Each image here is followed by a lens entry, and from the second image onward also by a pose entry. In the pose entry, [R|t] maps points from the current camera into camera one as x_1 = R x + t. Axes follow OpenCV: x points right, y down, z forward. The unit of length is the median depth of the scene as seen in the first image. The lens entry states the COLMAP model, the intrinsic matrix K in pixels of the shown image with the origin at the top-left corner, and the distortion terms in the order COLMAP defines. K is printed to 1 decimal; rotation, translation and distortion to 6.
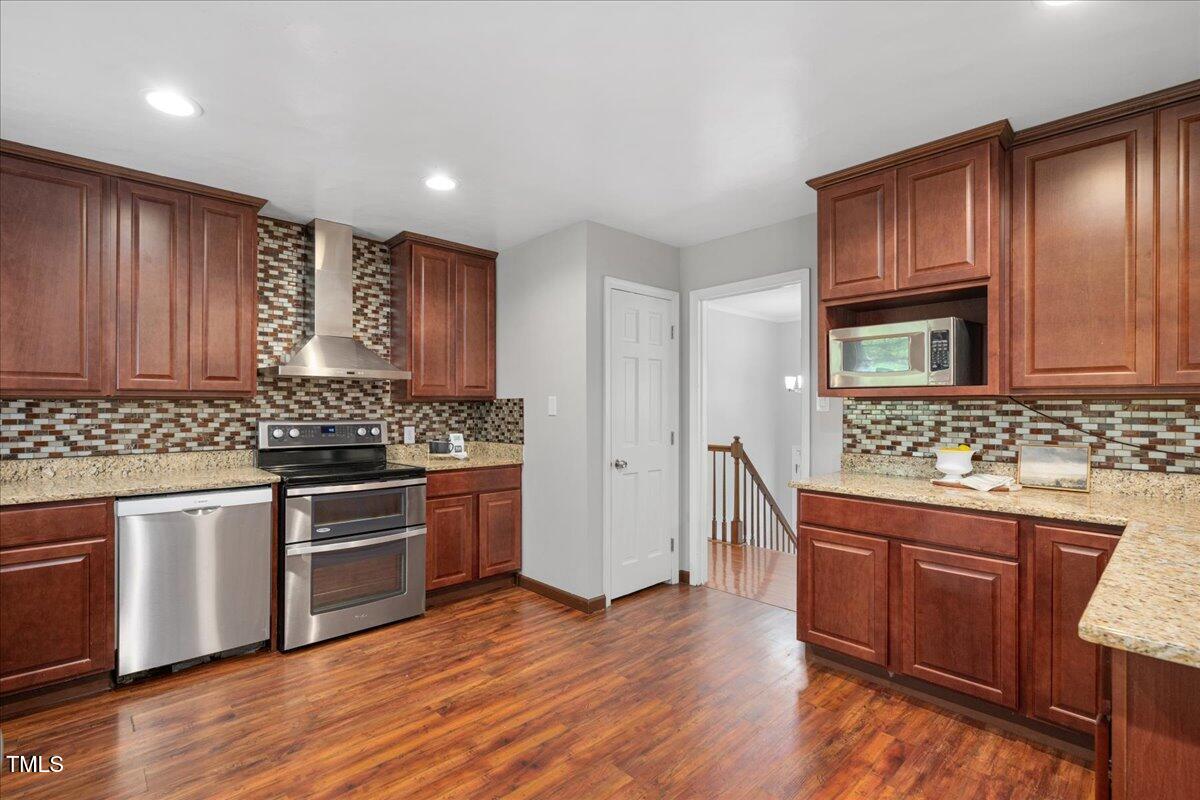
lens RADIAL K [[537.9, 0, 594.5], [0, 537.9, 405.6], [0, 0, 1]] dist [-0.000931, 0.000024]
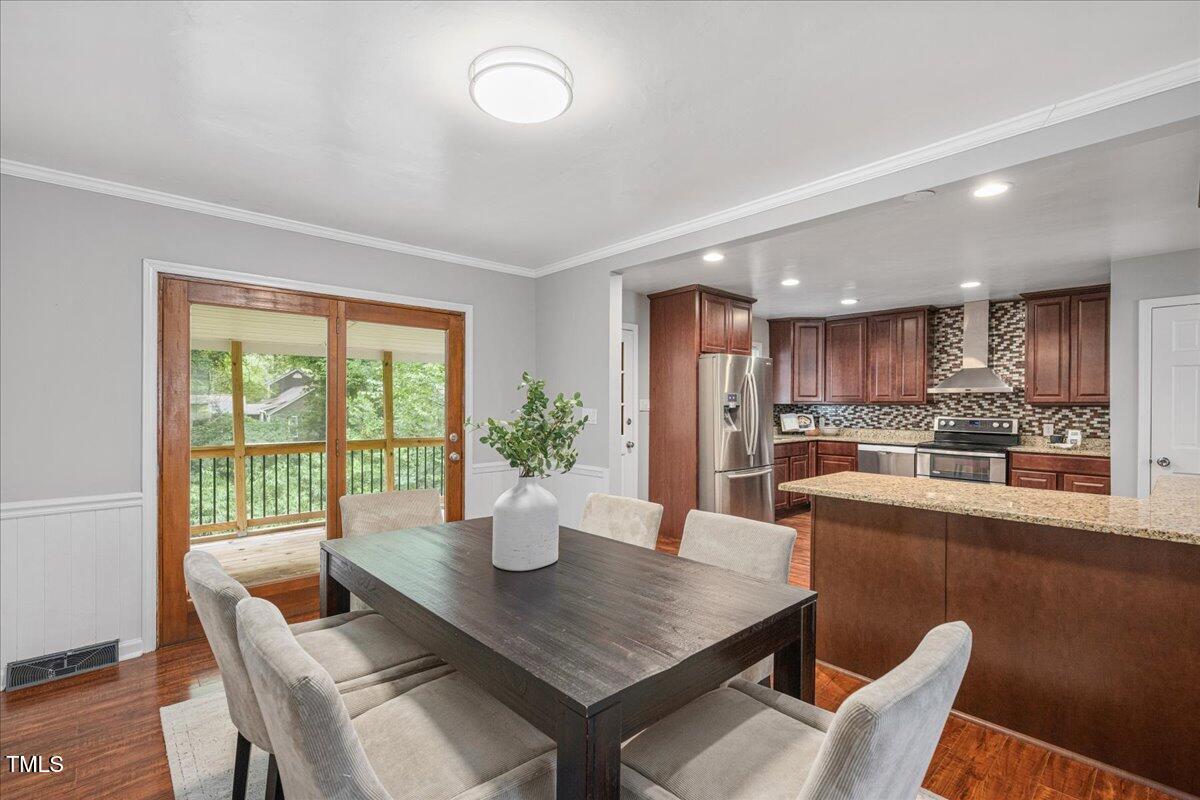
lens RADIAL K [[537.9, 0, 594.5], [0, 537.9, 405.6], [0, 0, 1]] dist [-0.000931, 0.000024]
pose [[-0.003420, 0.002677, -0.999991, 1.271355], [-0.002909, 0.999992, 0.002687, -0.011009], [0.999990, 0.002918, -0.003412, -0.214039]]
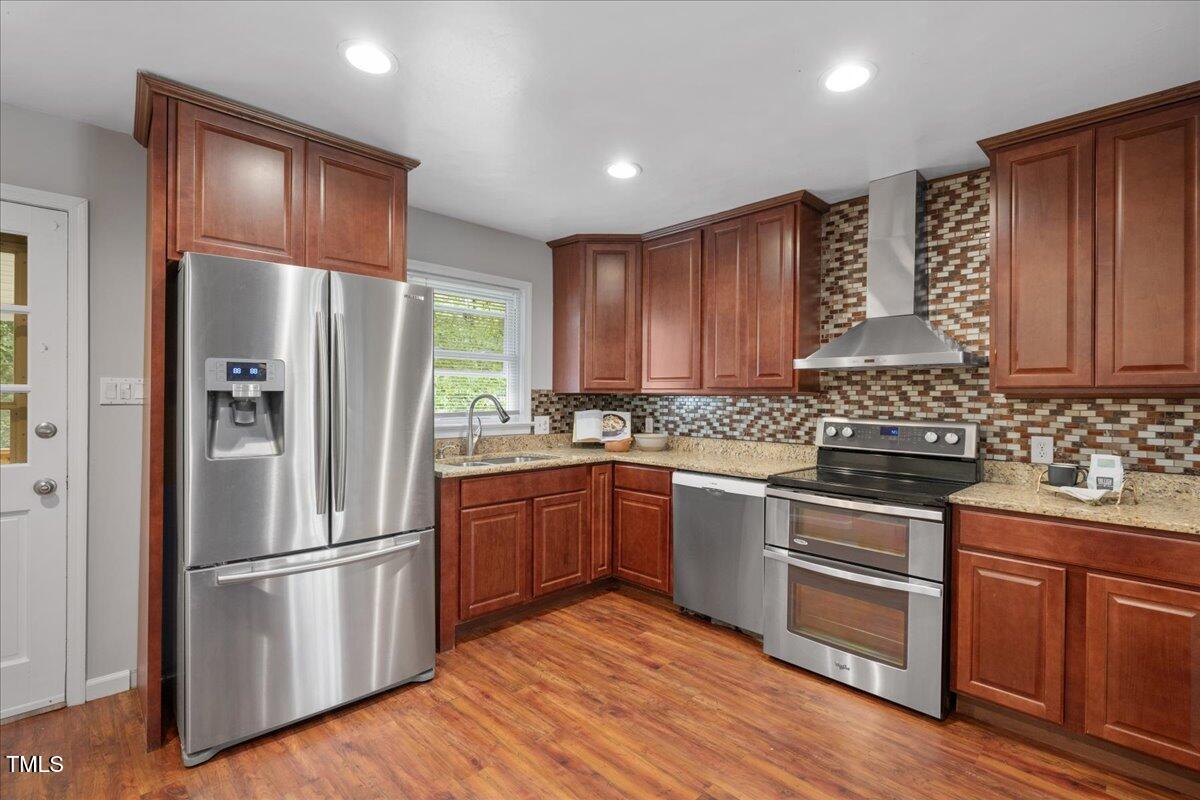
lens RADIAL K [[544.0, 0, 598.4], [0, 544.0, 395.0], [0, 0, 1]] dist [-0.002539, 0.000142]
pose [[0.029505, -0.005937, -0.999547, 0.331493], [-0.006291, 0.999961, -0.006126, -0.002862], [0.999545, 0.006468, 0.029467, 0.553006]]
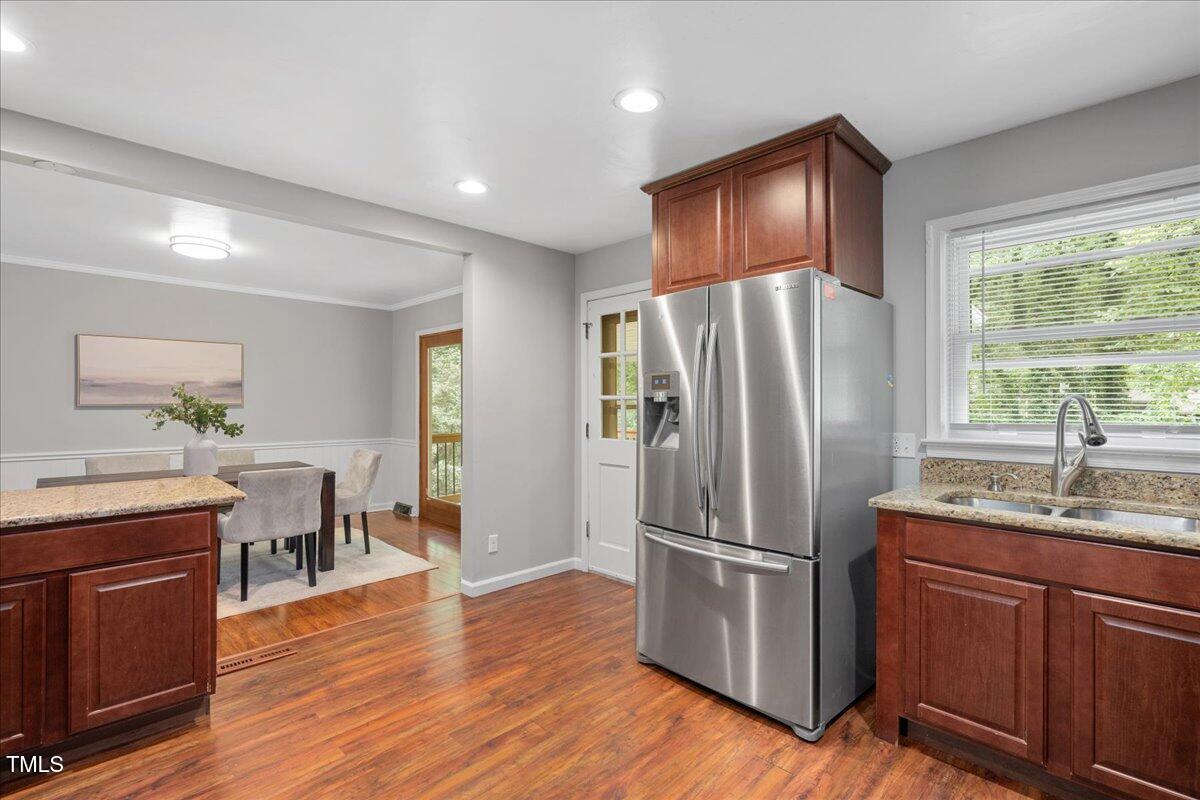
lens RADIAL K [[544.0, 0, 598.4], [0, 544.0, 395.0], [0, 0, 1]] dist [-0.002539, 0.000142]
pose [[-0.999356, 0.000019, -0.035889, -0.166262], [0.000386, 0.999948, -0.010214, -0.003495], [0.035887, -0.010221, -0.999304, 0.964178]]
